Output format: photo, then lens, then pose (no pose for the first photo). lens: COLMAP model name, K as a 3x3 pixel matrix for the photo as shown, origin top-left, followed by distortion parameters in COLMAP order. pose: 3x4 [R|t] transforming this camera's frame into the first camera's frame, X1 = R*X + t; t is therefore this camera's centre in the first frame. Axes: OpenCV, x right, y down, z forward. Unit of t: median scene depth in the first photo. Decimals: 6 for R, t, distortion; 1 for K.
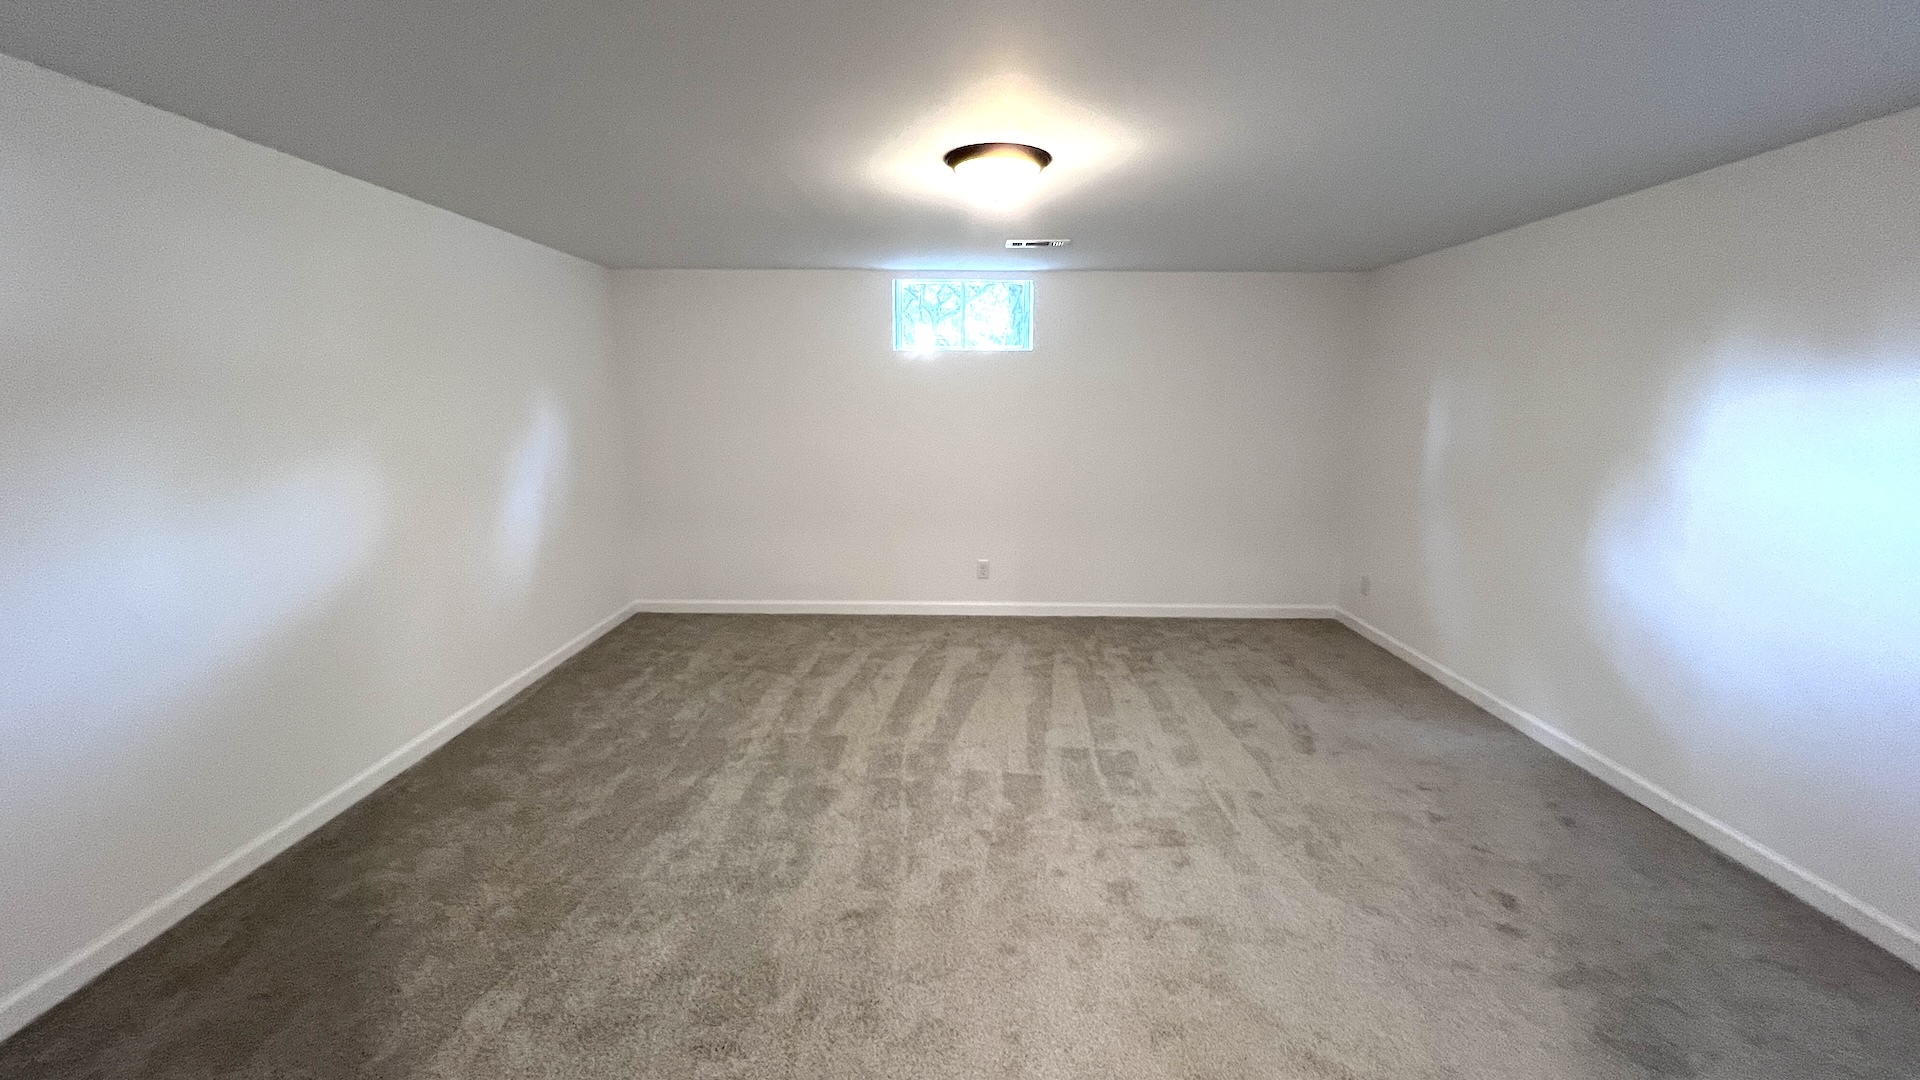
lens RADIAL K [[774.9, 0, 954.1], [0, 774.9, 534.6], [0, 0, 1]] dist [-0.002230, 0.000838]
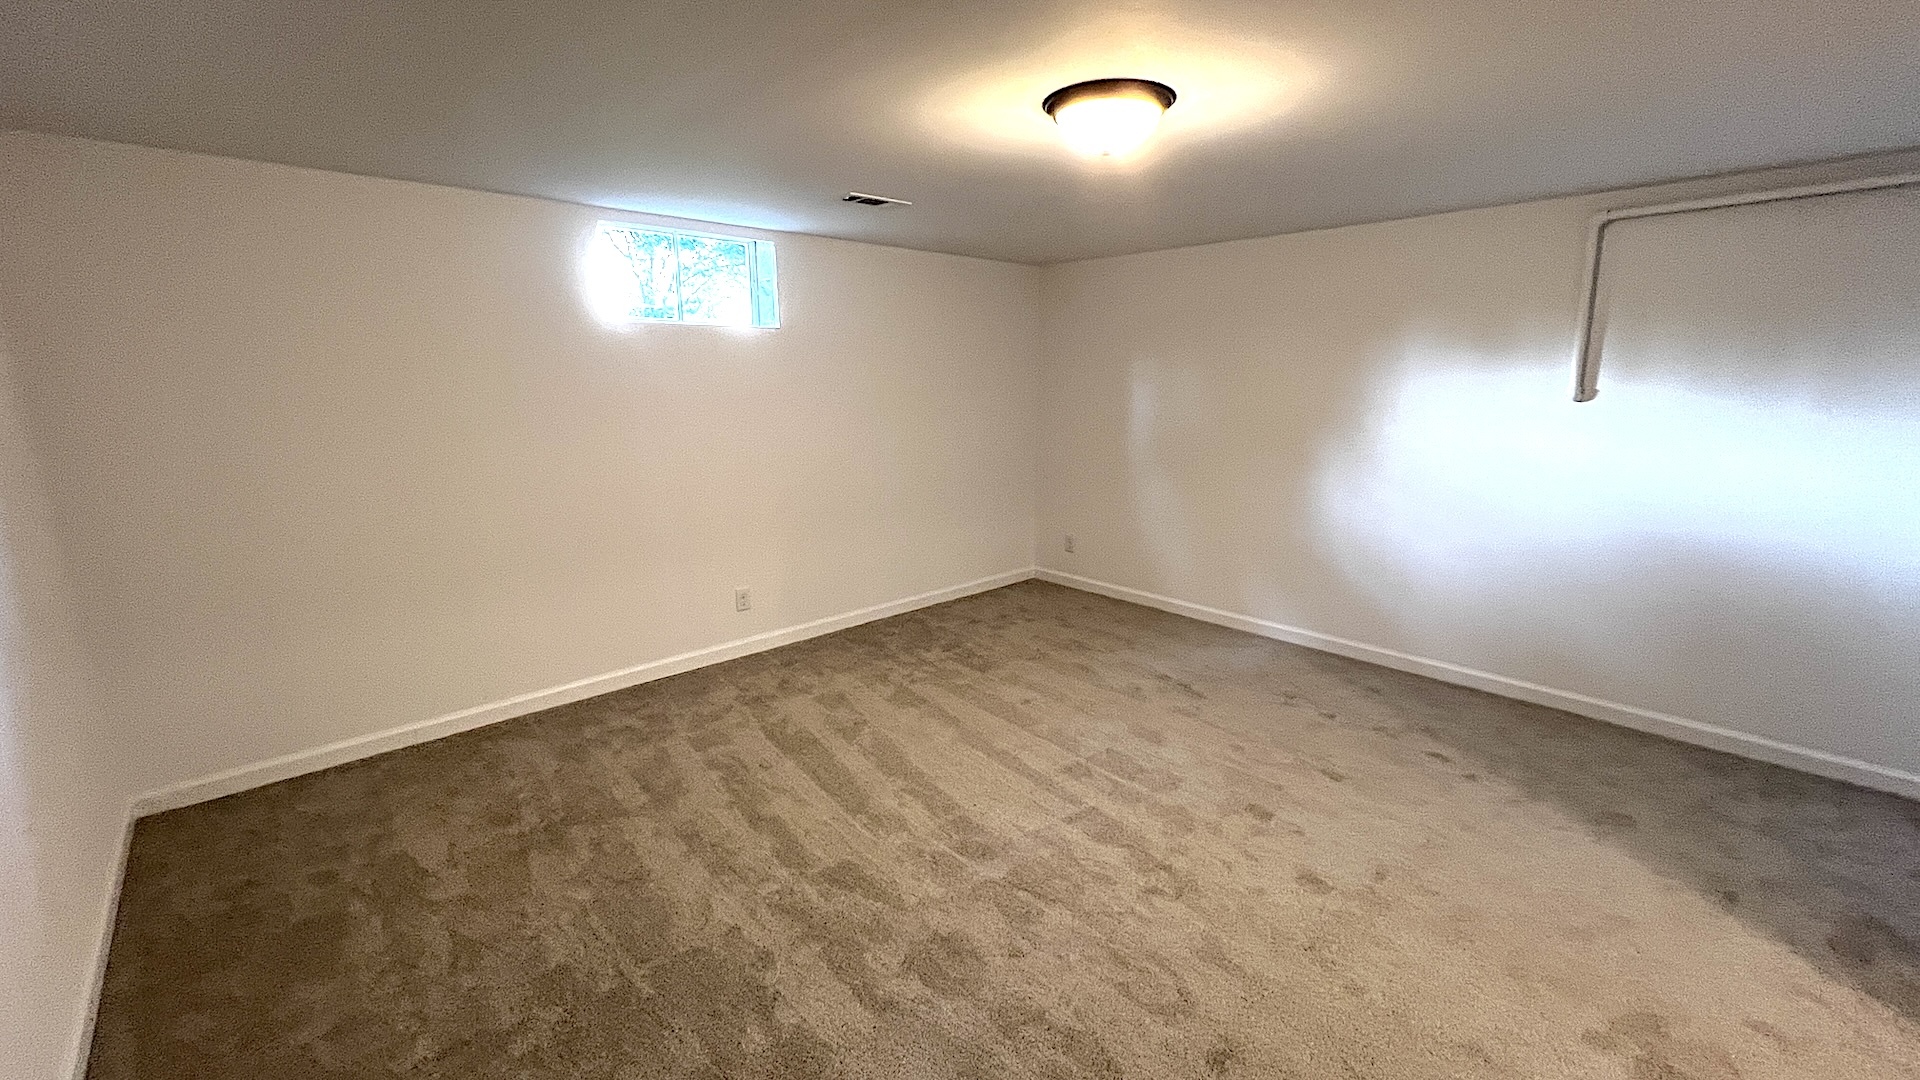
lens RADIAL K [[774.9, 0, 954.1], [0, 774.9, 534.6], [0, 0, 1]] dist [-0.002230, 0.000838]
pose [[0.731651, -0.147005, 0.665640, -0.409172], [0.132902, 0.988494, 0.072226, -0.062345], [-0.668599, 0.035621, 0.742770, 0.319194]]
